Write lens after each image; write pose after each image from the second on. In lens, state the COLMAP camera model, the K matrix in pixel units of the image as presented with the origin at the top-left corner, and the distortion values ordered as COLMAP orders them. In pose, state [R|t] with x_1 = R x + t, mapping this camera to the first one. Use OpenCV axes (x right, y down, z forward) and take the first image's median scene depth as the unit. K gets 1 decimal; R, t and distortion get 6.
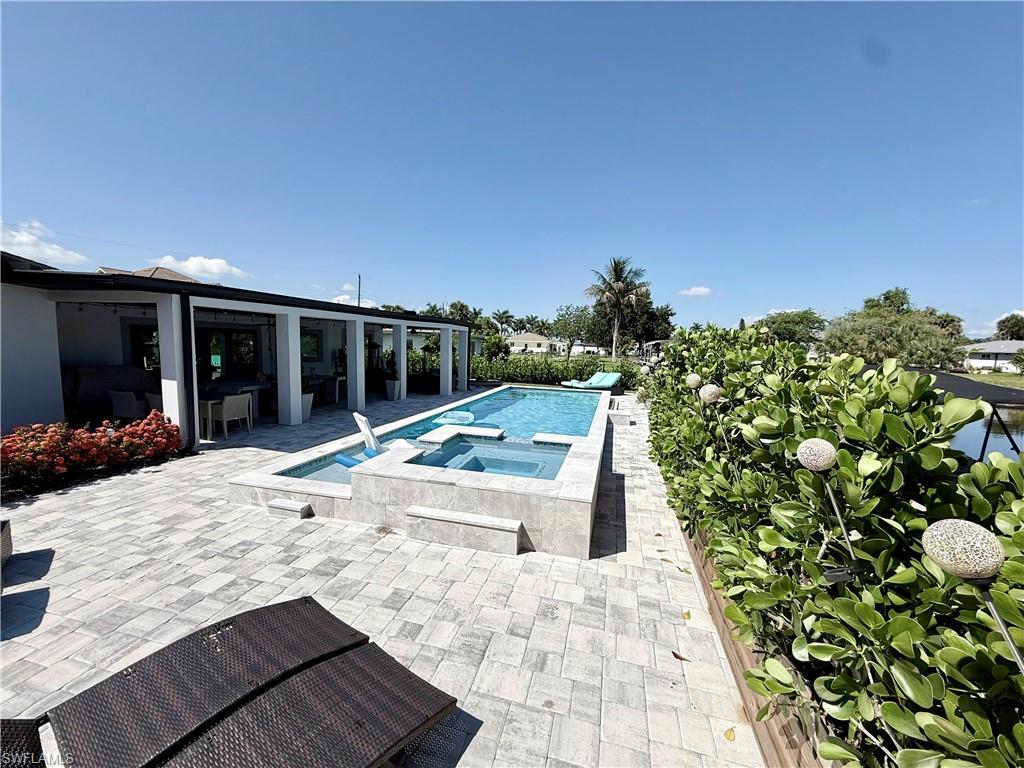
lens RADIAL K [[408.4, 0, 509.1], [0, 408.4, 385.8], [0, 0, 1]] dist [-0.001961, 0.000056]
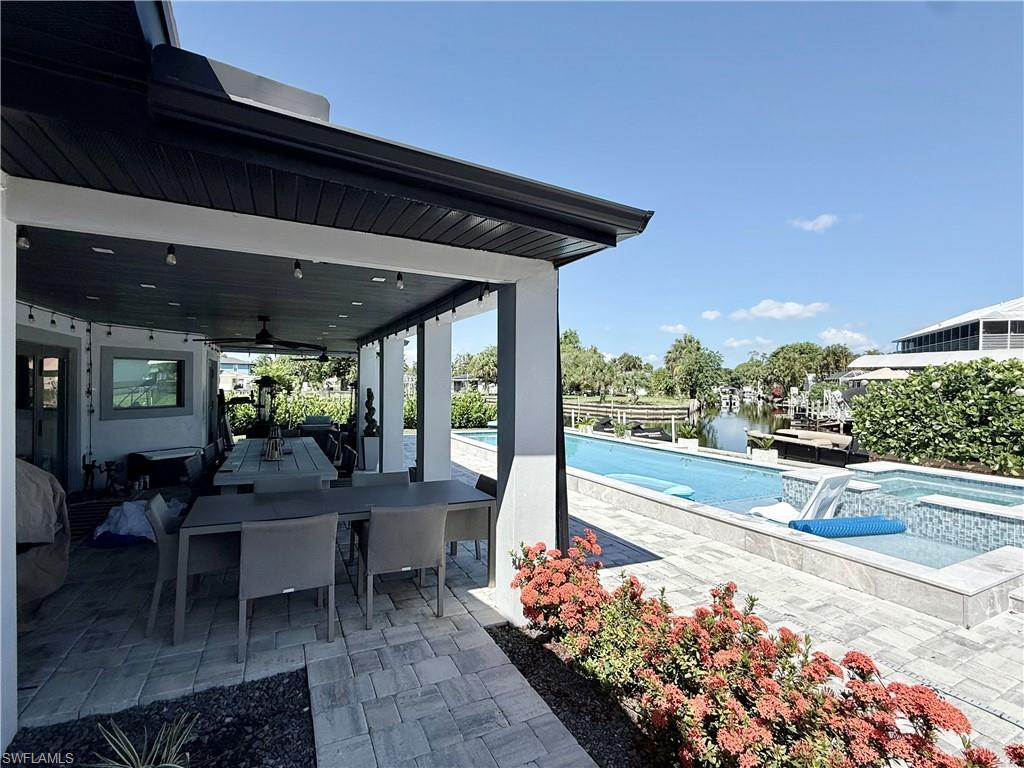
lens RADIAL K [[477.5, 0, 512.0], [0, 477.5, 384.0], [0, 0, 1]] dist [0.001169, 0.000068]
pose [[0.748916, -0.019040, 0.662392, -0.158850], [0.077119, 0.995299, -0.058583, -0.008642], [-0.658162, 0.094956, 0.746864, 0.082151]]
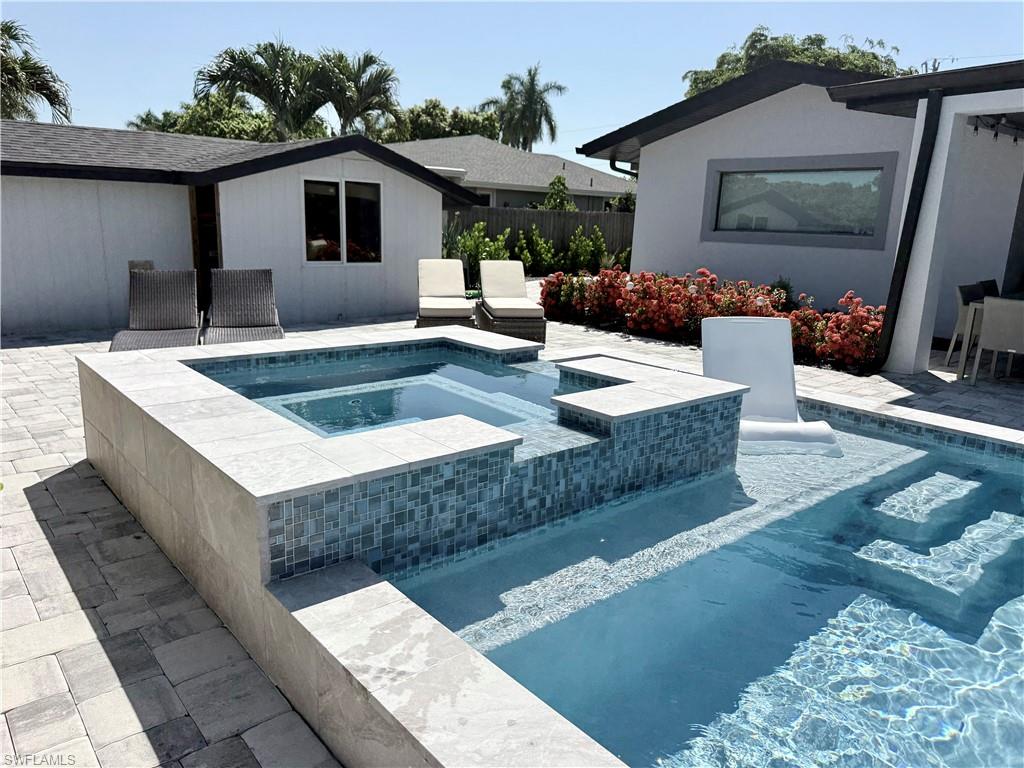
lens RADIAL K [[761.6, 0, 512.0], [0, 761.6, 384.0], [0, 0, 1]] dist [-0.006667, -0.004767]
pose [[-0.578214, 0.121215, -0.806831, 0.053840], [-0.133226, 0.961602, 0.239943, -0.002377], [0.804934, 0.246229, -0.539863, 0.155151]]
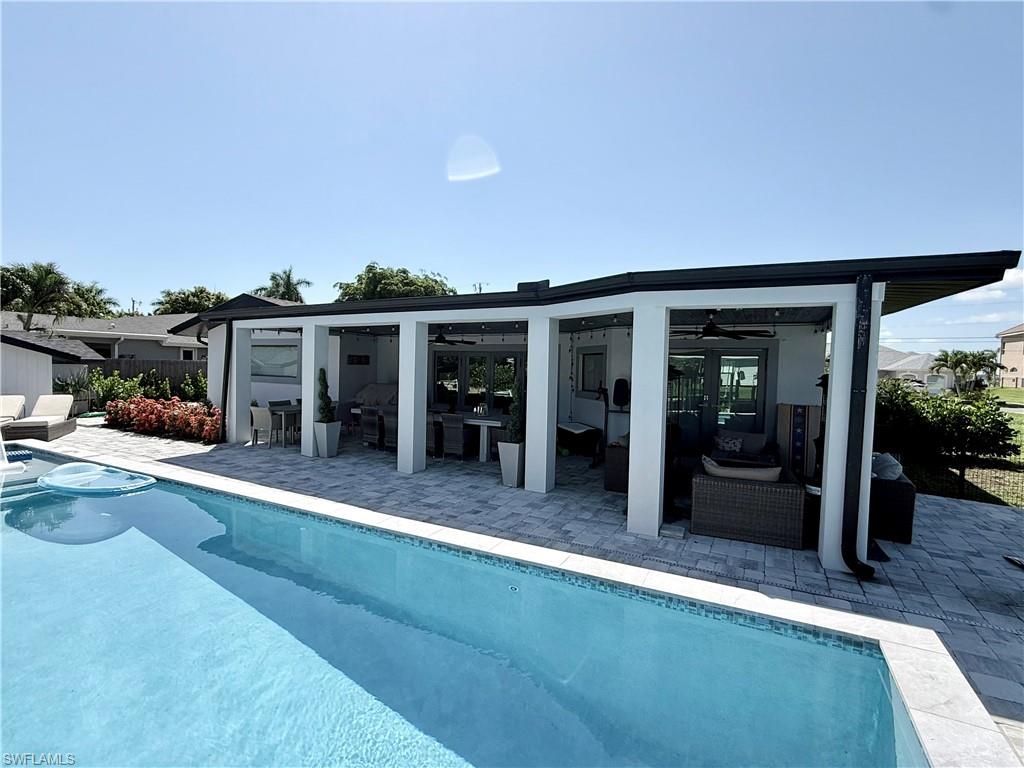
lens RADIAL K [[477.5, 0, 512.0], [0, 477.5, 384.0], [0, 0, 1]] dist [0.001169, 0.000068]
pose [[-0.217469, -0.001332, -0.976066, 0.061940], [-0.128892, 0.991281, 0.027364, -0.023980], [0.967520, 0.131758, -0.215745, 0.290216]]
